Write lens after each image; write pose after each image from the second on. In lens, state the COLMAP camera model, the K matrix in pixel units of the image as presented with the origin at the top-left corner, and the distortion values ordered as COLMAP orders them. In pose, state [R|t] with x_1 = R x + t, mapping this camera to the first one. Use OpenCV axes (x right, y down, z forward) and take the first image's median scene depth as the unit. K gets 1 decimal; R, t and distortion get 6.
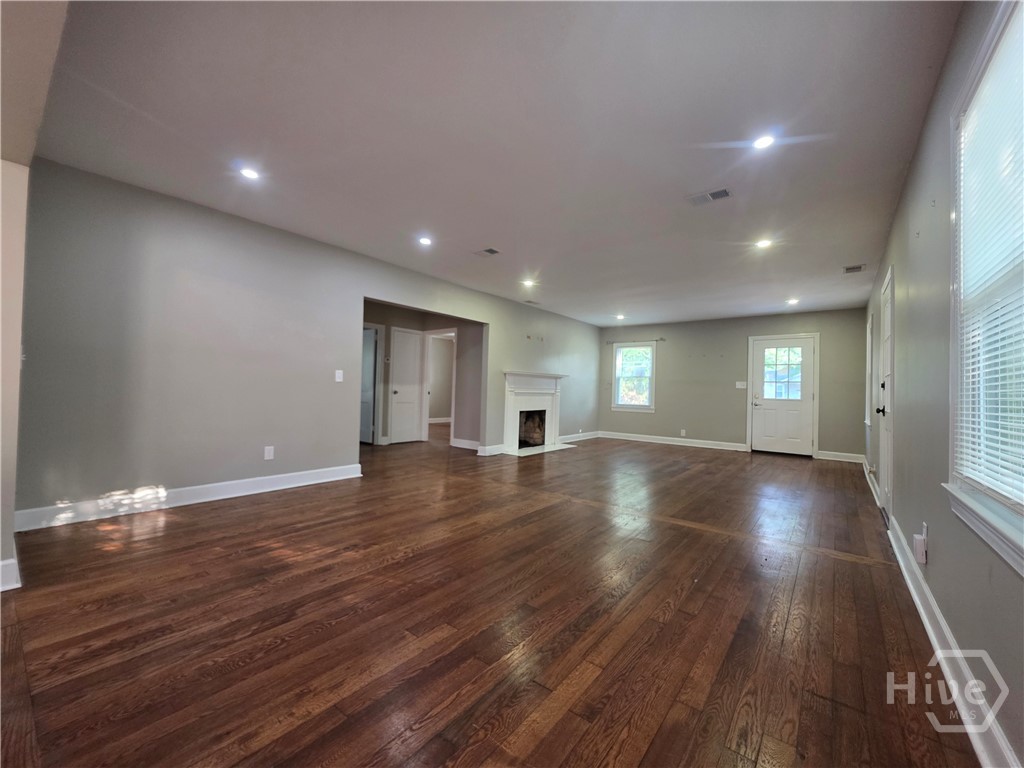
lens RADIAL K [[411.1, 0, 507.7], [0, 411.1, 387.5], [0, 0, 1]] dist [0.001783, 0.000529]
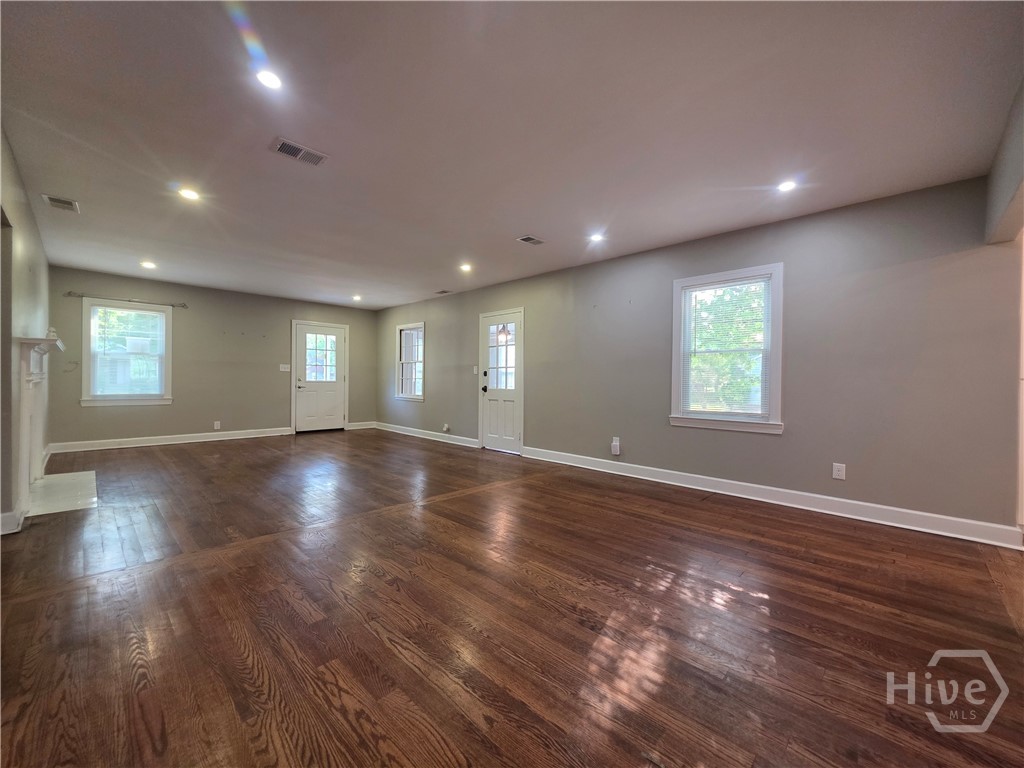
lens RADIAL K [[411.1, 0, 514.3], [0, 411.1, 380.7], [0, 0, 1]] dist [0.001783, 0.000529]
pose [[0.100081, -0.027626, 0.994596, -1.068375], [-0.016332, 0.999434, 0.029404, -0.040096], [-0.994845, -0.019186, 0.099573, 1.062273]]
